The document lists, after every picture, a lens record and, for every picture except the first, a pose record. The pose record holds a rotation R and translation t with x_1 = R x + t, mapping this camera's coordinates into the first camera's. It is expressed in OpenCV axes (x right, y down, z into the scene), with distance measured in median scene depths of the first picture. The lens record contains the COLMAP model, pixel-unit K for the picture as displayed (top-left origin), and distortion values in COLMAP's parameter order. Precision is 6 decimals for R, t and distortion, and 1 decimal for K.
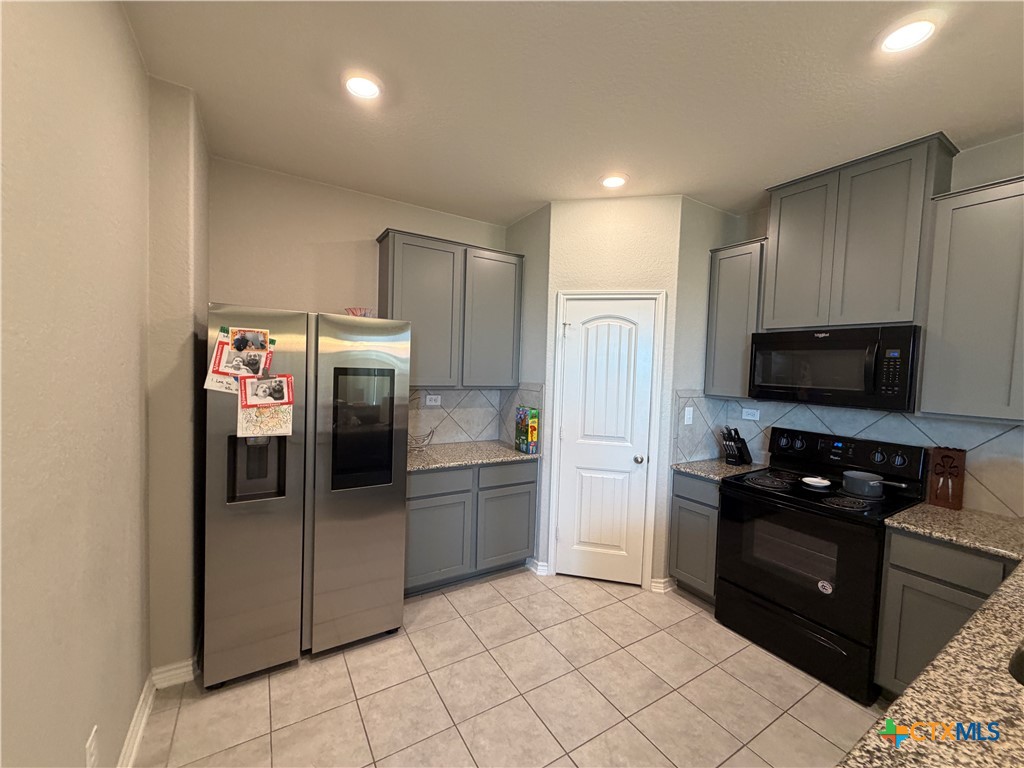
lens RADIAL K [[408.4, 0, 512.0], [0, 408.4, 384.0], [0, 0, 1]] dist [-0.001903, -0.000197]
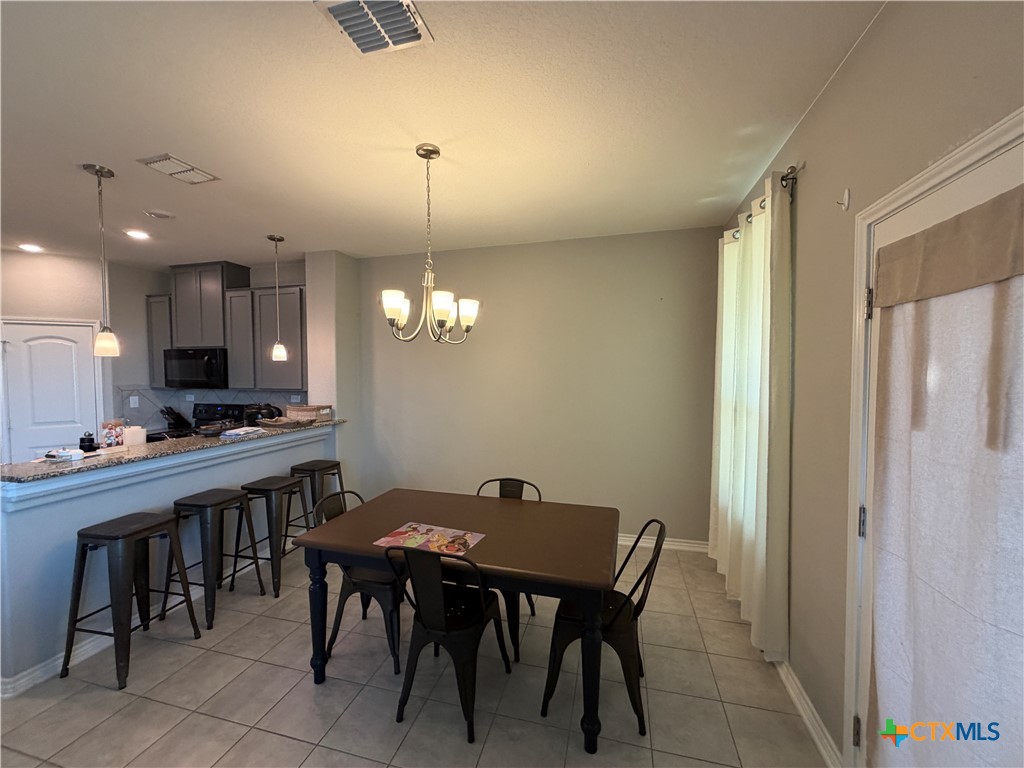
lens RADIAL K [[408.4, 0, 512.0], [0, 408.4, 384.0], [0, 0, 1]] dist [-0.001903, -0.000197]
pose [[0.723739, -0.061949, 0.687287, 0.412926], [0.061258, 0.997798, 0.025431, 0.058713], [-0.687349, 0.023696, 0.725941, -1.111236]]
